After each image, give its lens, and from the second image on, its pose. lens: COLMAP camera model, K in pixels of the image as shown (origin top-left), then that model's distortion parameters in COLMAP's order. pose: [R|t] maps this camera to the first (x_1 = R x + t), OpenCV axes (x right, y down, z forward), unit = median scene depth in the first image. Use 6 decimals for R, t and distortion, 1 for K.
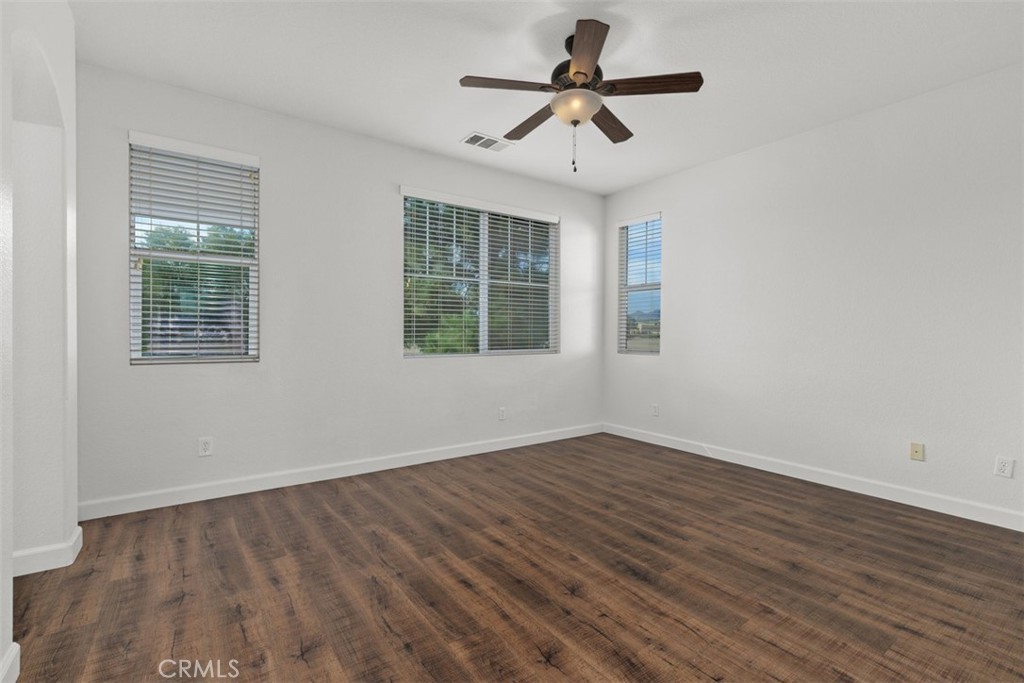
lens RADIAL K [[470.1, 0, 511.4], [0, 470.1, 338.5], [0, 0, 1]] dist [0.001682, 0.000241]
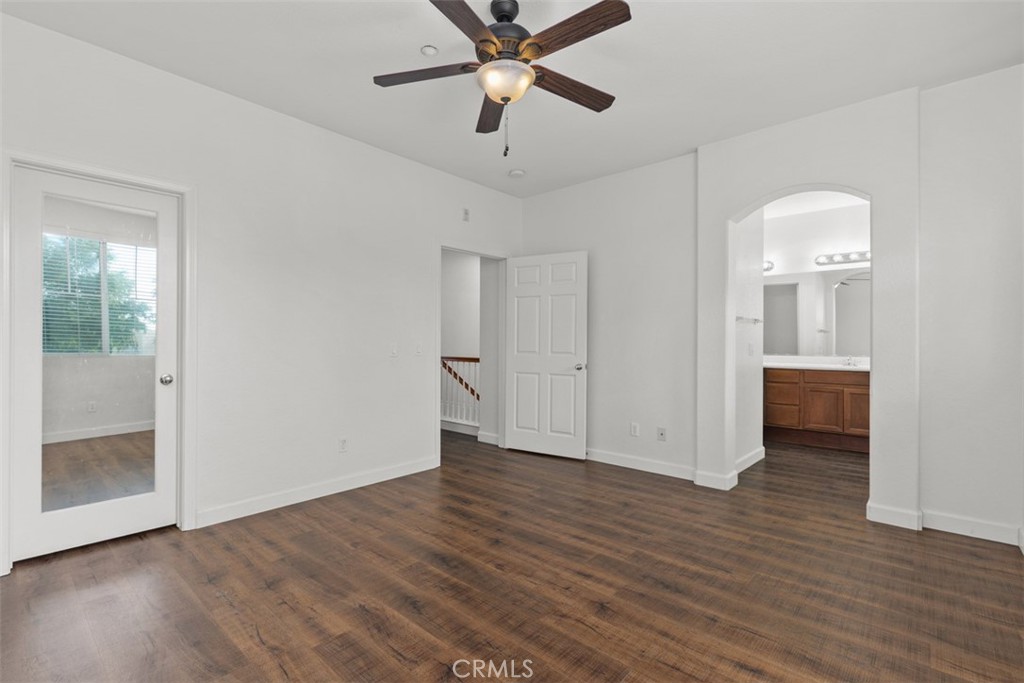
lens RADIAL K [[470.1, 0, 513.2], [0, 470.1, 341.8], [0, 0, 1]] dist [0.001682, 0.000241]
pose [[-0.975735, -0.010597, -0.218698, 0.331015], [-0.012319, 0.999903, 0.006509, -0.019351], [0.218608, 0.009045, -0.975771, 1.994707]]
